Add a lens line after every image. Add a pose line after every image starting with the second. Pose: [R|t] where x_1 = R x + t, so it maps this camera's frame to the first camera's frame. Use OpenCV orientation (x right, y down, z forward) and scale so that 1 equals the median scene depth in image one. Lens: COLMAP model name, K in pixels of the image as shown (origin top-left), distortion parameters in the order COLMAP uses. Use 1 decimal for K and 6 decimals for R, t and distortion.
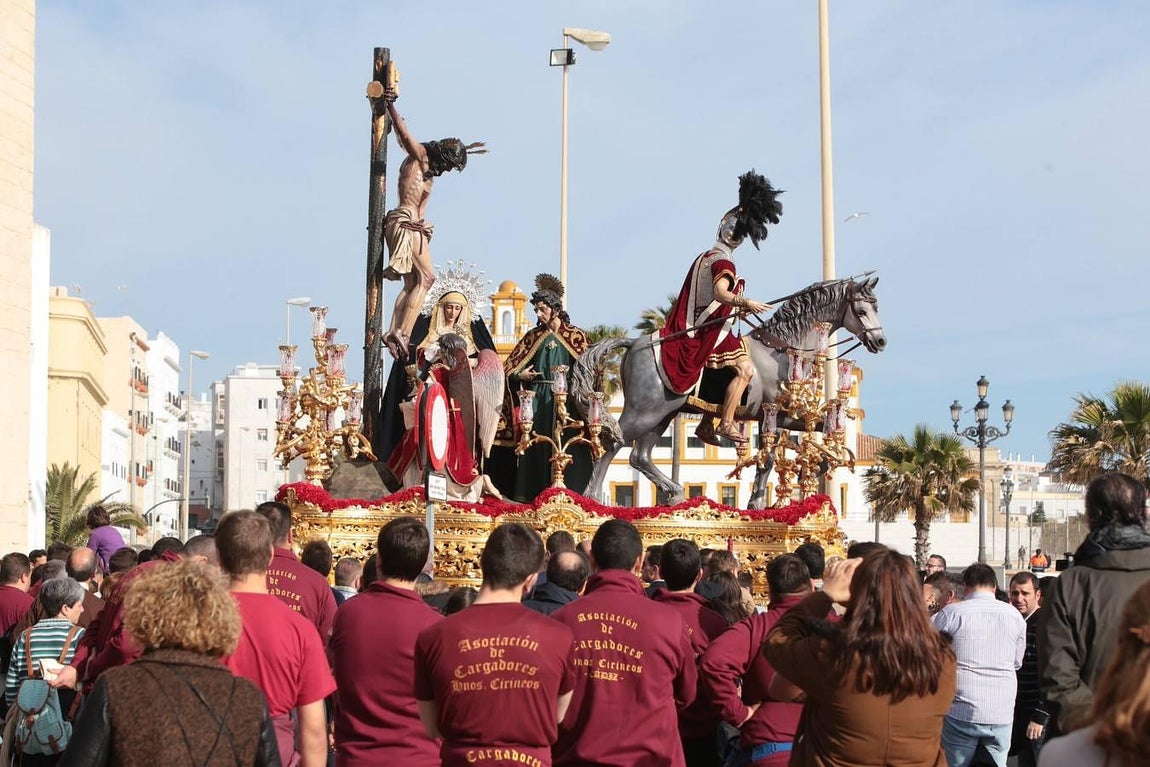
lens RADIAL K [[3216.1, 0, 578.5], [0, 3216.1, 389.9], [0, 0, 1]] dist [-0.042731, 0.000000]
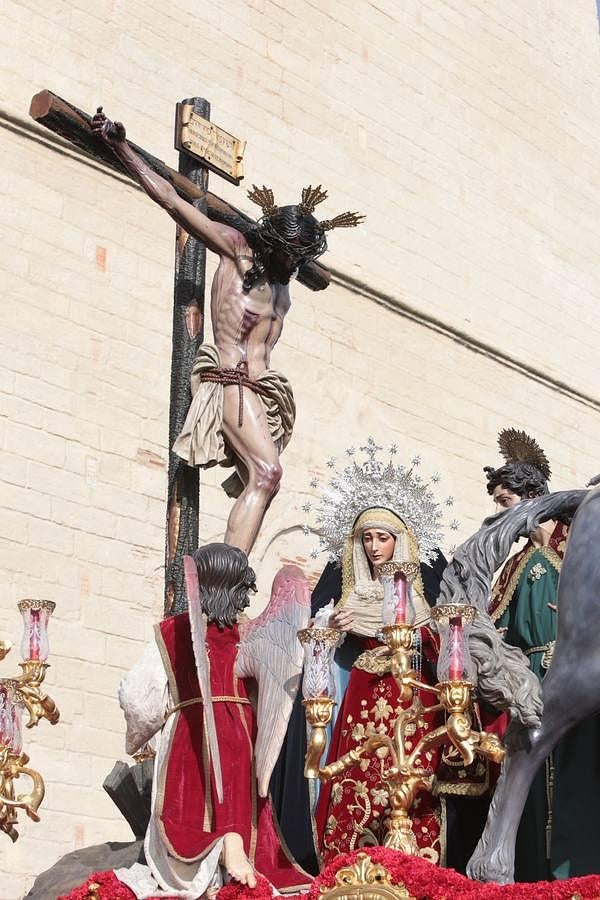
lens RADIAL K [[1885.3, 0, 281.3], [0, 1885.3, 396.1], [0, 0, 1]] dist [-0.247395, 0.000000]
pose [[0.829419, -0.211526, -0.517031, 0.113793], [0.053693, 0.951440, -0.303116, 0.045255], [0.556040, 0.223649, 0.800500, 0.771907]]
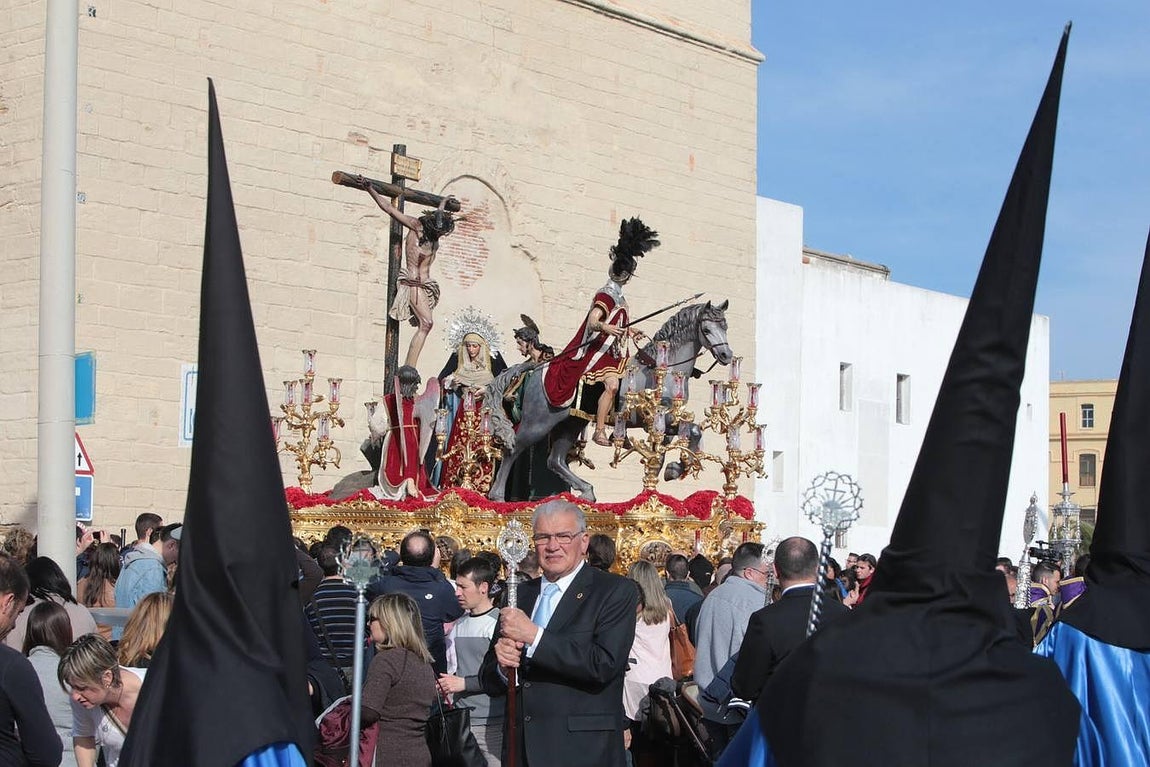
lens RADIAL K [[2409.0, 0, 573.9], [0, 2409.0, 384.8], [0, 0, 1]] dist [-0.247395, 0.000000]
pose [[0.853621, -0.044365, -0.519001, 0.494982], [0.031572, 0.998941, -0.033464, 0.022792], [0.519936, 0.012180, 0.854118, 0.233645]]
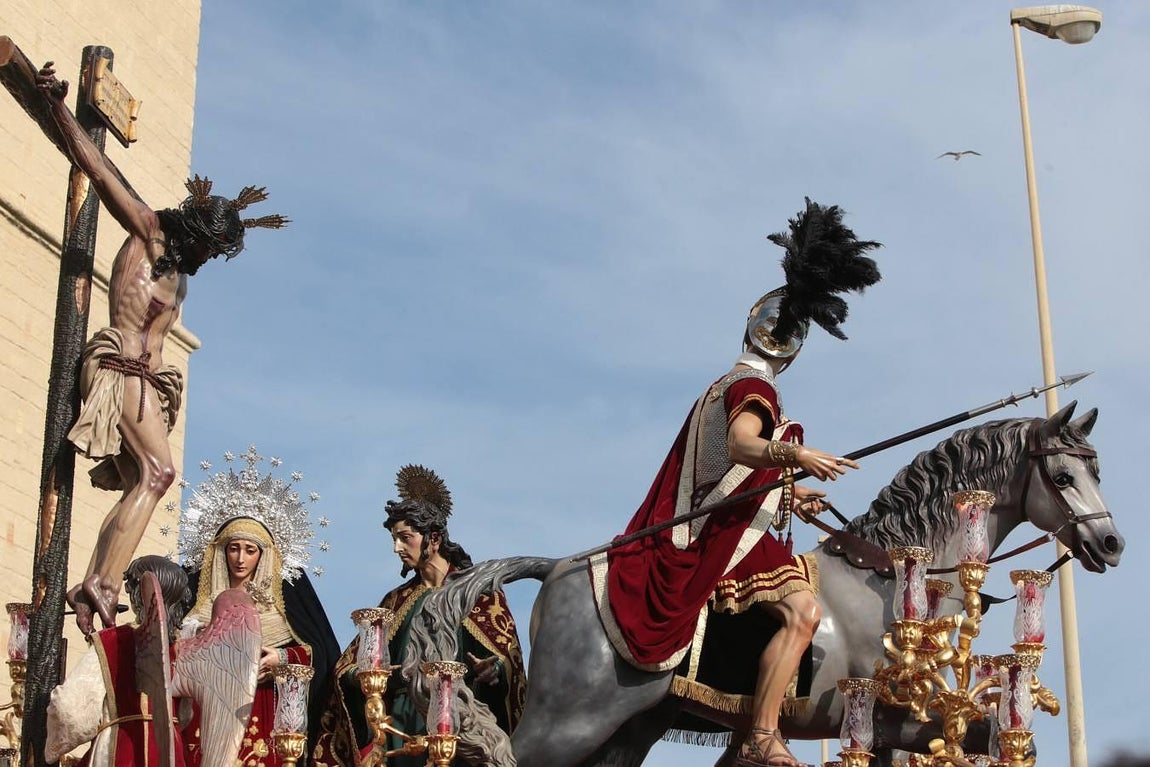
lens RADIAL K [[2409.0, 0, 573.9], [0, 2409.0, 384.7], [0, 0, 1]] dist [-0.247395, 0.000000]
pose [[0.988570, -0.052134, -0.141461, 0.068244], [0.017472, 0.971601, -0.235980, 0.039632], [0.149746, 0.230811, 0.961406, 0.668608]]
